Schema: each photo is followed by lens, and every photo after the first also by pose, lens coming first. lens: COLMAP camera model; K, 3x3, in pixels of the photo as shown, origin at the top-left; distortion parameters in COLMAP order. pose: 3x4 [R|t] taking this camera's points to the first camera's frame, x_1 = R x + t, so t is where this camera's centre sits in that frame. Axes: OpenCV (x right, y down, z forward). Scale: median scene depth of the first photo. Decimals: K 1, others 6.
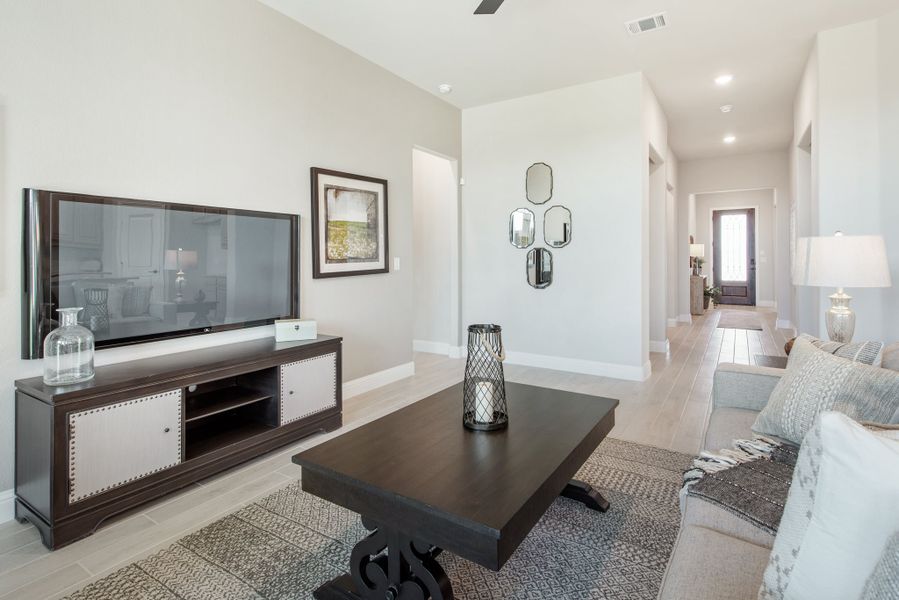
lens RADIAL K [[448.1, 0, 435.6], [0, 448.1, 257.6], [0, 0, 1]] dist [0.005850, -0.000193]
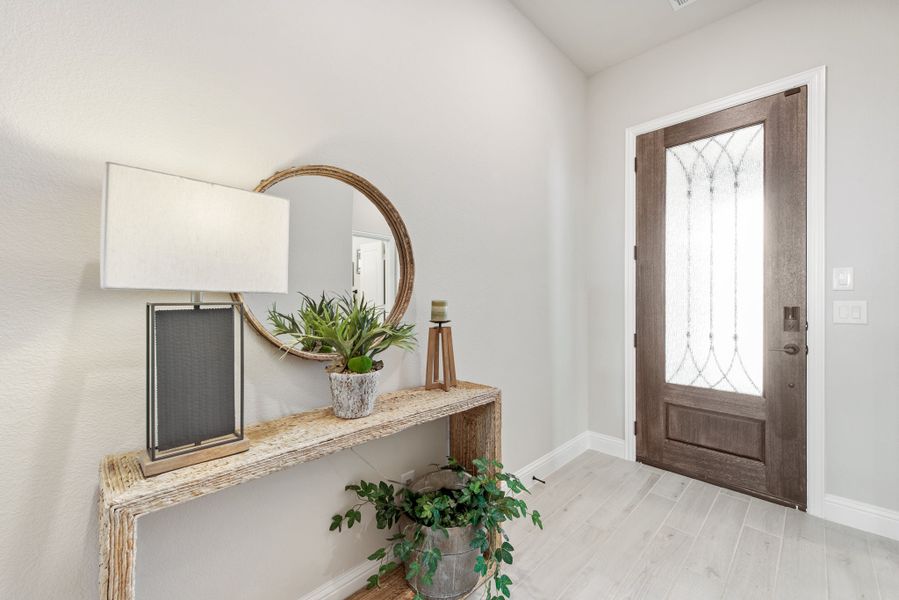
lens RADIAL K [[345.7, 0, 452.2], [0, 345.7, 301.8], [0, 0, 1]] dist [-0.003787, -0.000235]
pose [[0.984044, 0.007444, -0.177768, 0.559365], [-0.006876, 0.999969, 0.003810, 0.001140], [0.177791, -0.002526, 0.984065, 0.787381]]
